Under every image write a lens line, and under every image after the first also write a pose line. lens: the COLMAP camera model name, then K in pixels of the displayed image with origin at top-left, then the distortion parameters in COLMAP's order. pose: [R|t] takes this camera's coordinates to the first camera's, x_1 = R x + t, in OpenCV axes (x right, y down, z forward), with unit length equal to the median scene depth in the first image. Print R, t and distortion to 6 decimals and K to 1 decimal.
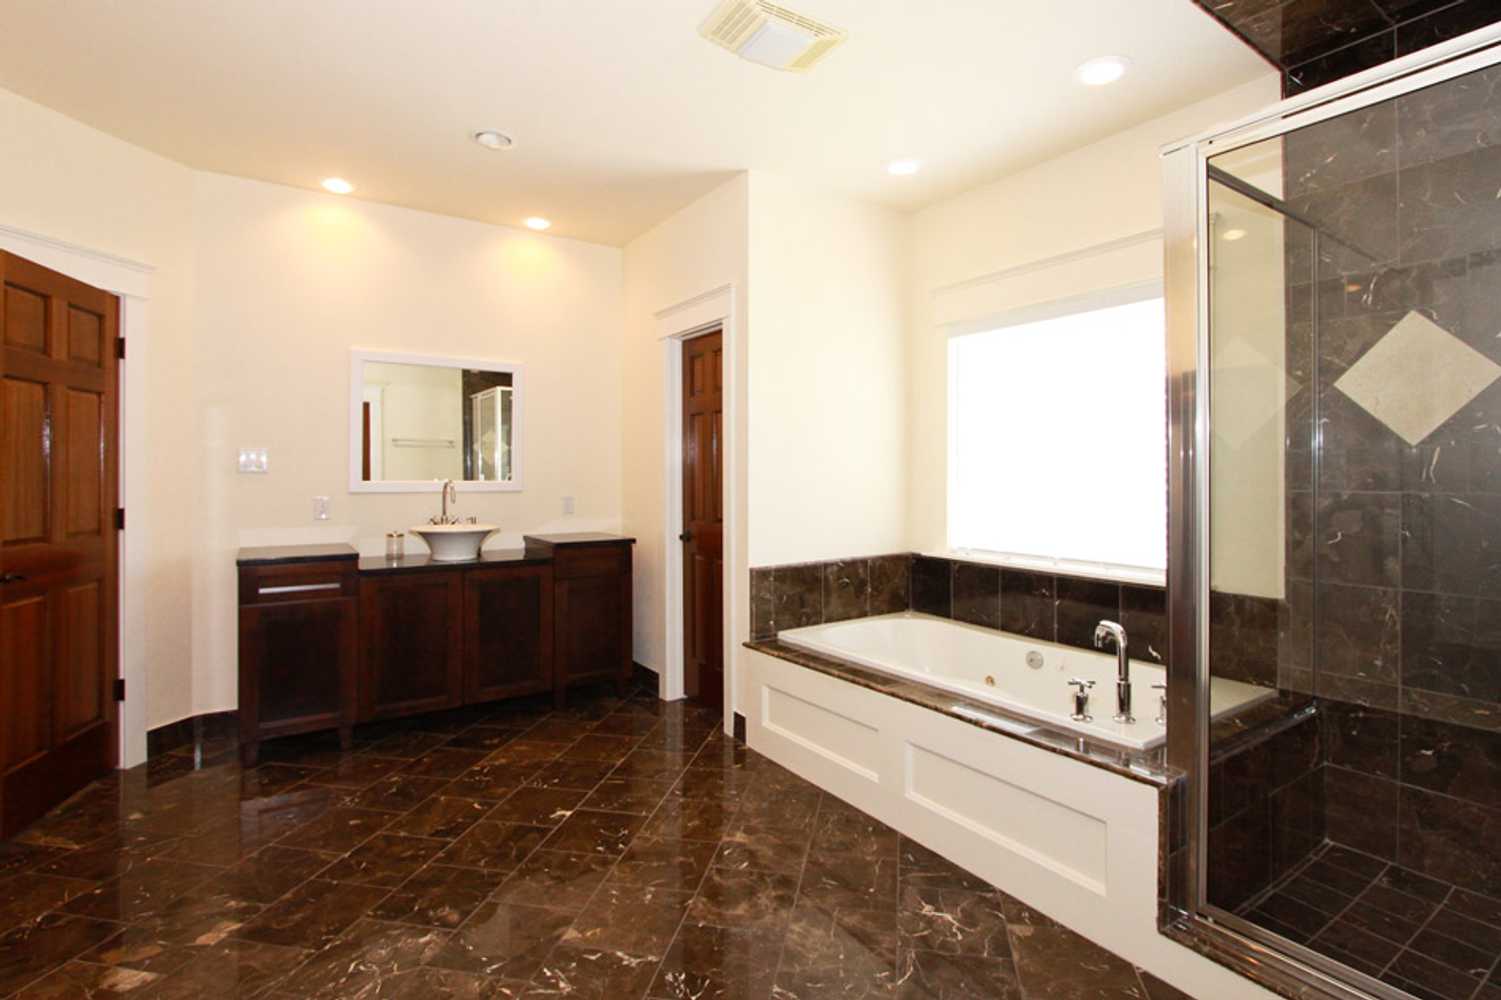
lens RADIAL K [[737.7, 0, 746.9], [0, 737.7, 468.9], [0, 0, 1]] dist [-0.000094, 0.000008]
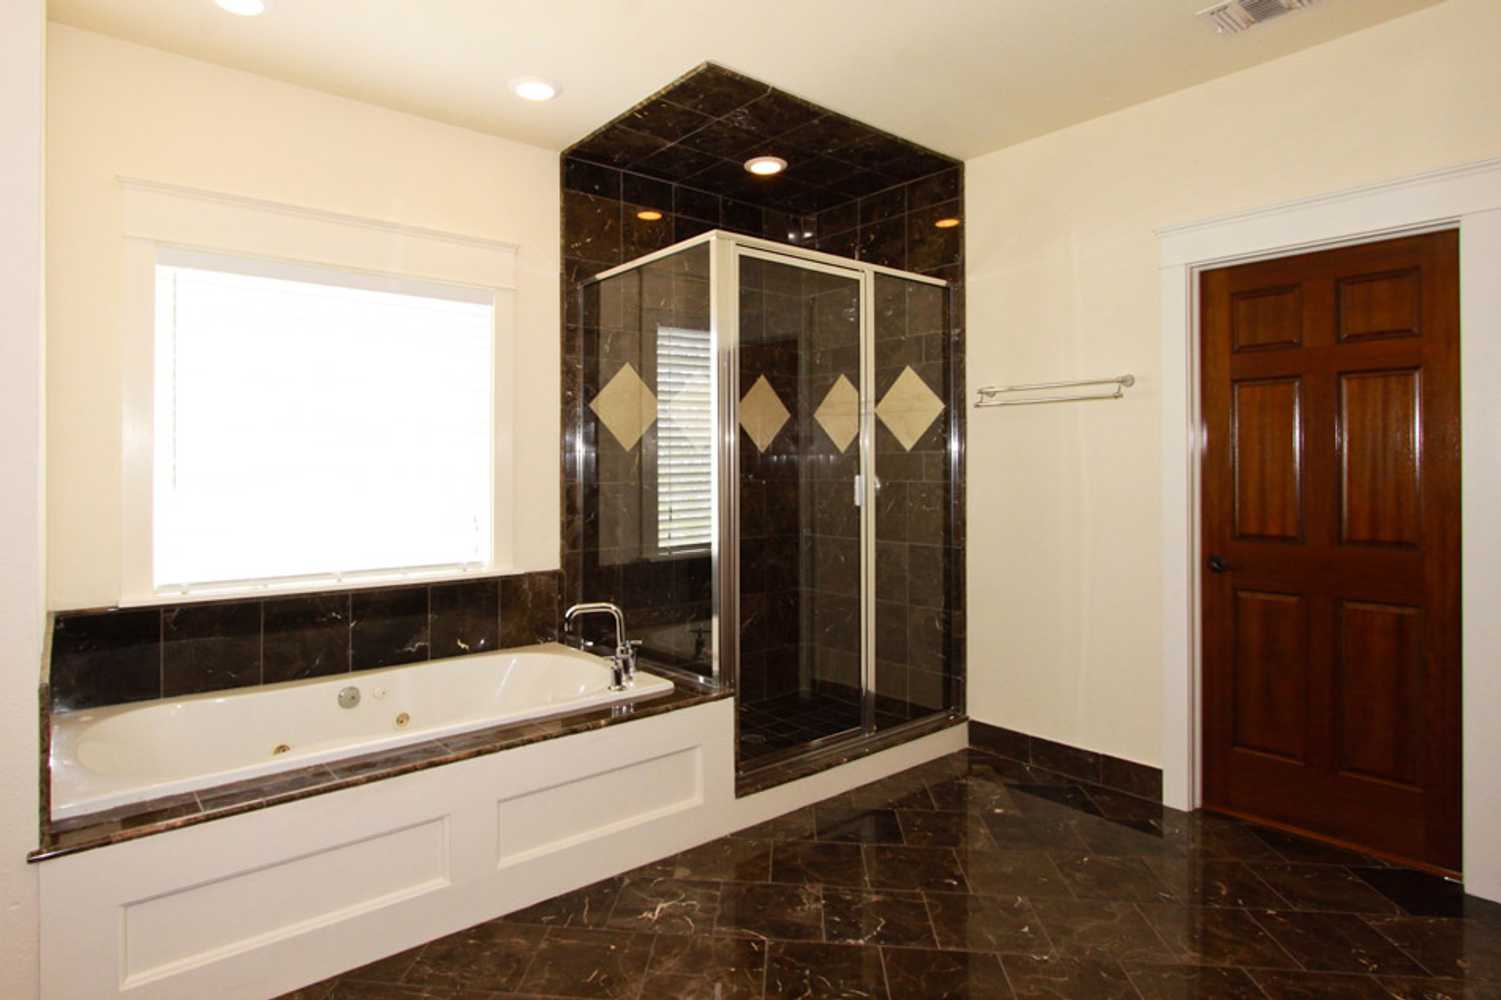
lens RADIAL K [[809.3, 0, 746.1], [0, 809.3, 463.5], [0, 0, 1]] dist [-0.002772, -0.000172]
pose [[-0.098153, 0.006440, 0.995151, -0.709210], [0.001893, 0.999978, -0.006284, 0.004128], [-0.995170, 0.001267, -0.098163, 0.827353]]
